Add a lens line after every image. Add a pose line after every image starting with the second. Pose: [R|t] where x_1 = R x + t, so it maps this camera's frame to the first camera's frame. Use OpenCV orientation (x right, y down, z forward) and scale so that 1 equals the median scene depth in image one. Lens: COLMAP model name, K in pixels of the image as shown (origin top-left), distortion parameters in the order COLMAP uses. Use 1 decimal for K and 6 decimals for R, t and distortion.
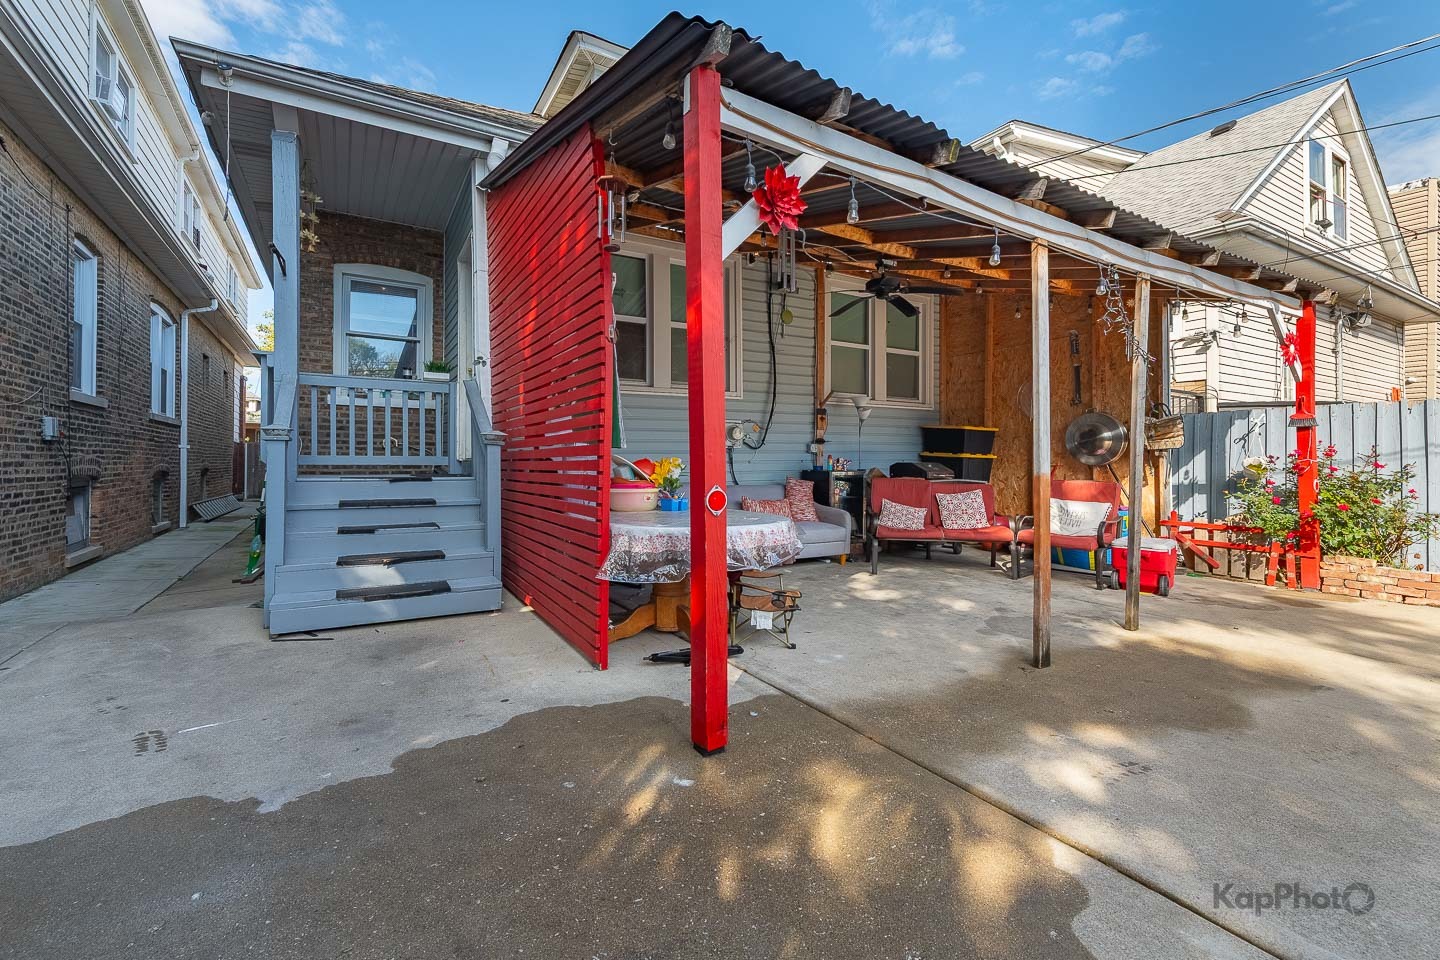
lens RADIAL K [[596.4, 0, 750.1], [0, 596.4, 468.7], [0, 0, 1]] dist [0.006985, -0.000348]
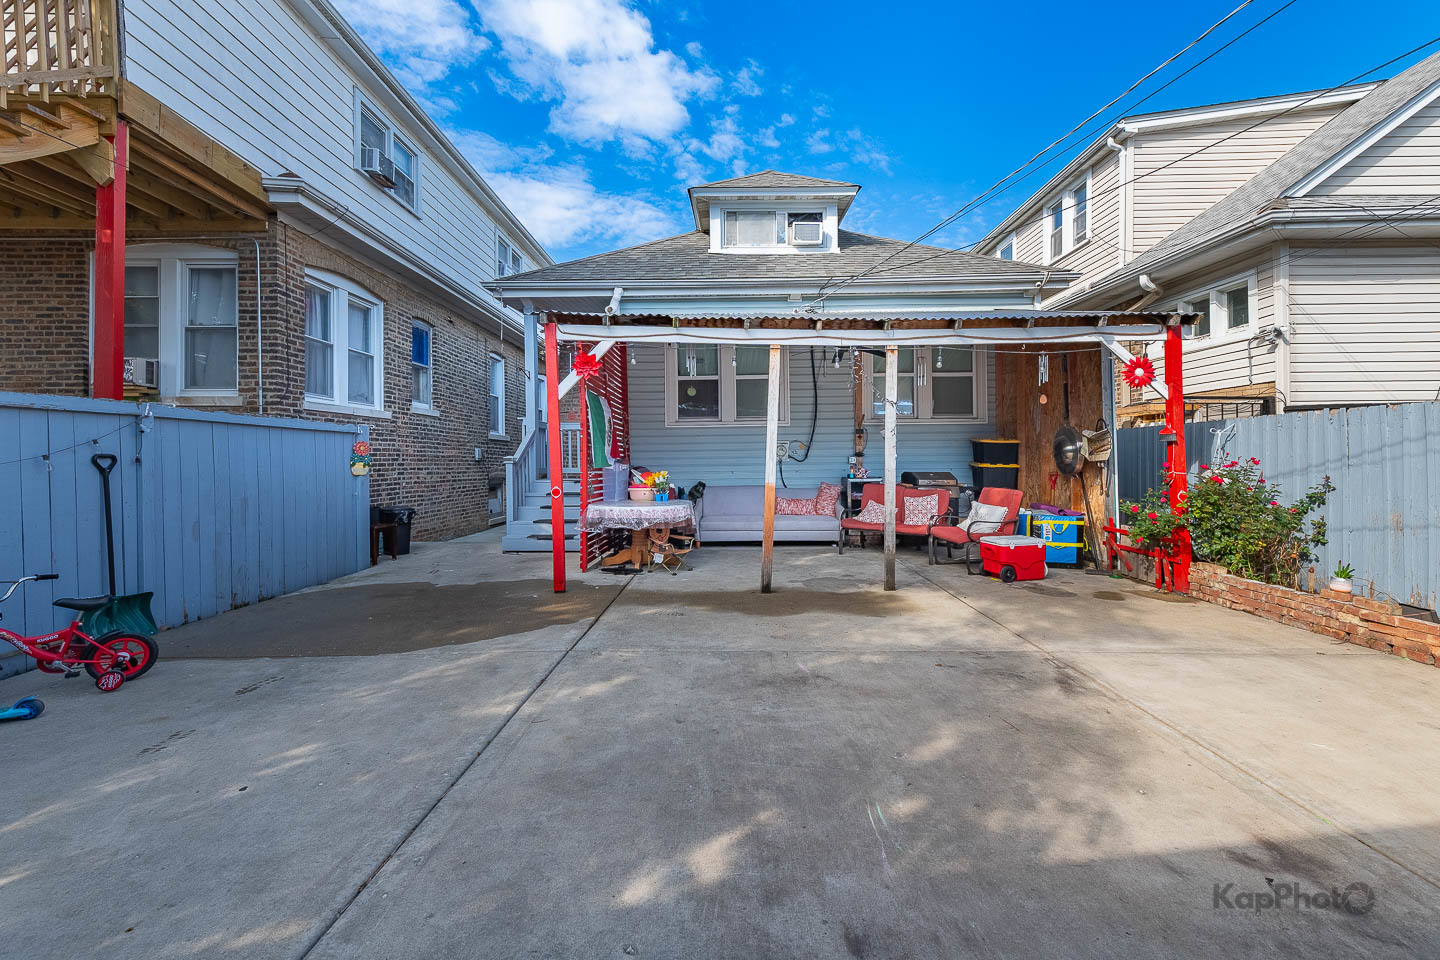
lens RADIAL K [[589.1, 0, 720.0], [0, 589.1, 480.0], [0, 0, 1]] dist [-0.008890, -0.000076]
pose [[0.845030, 0.008481, -0.534651, 0.546674], [-0.000922, 0.999896, 0.014404, -0.010270], [0.534718, -0.011679, 0.844950, -0.218837]]
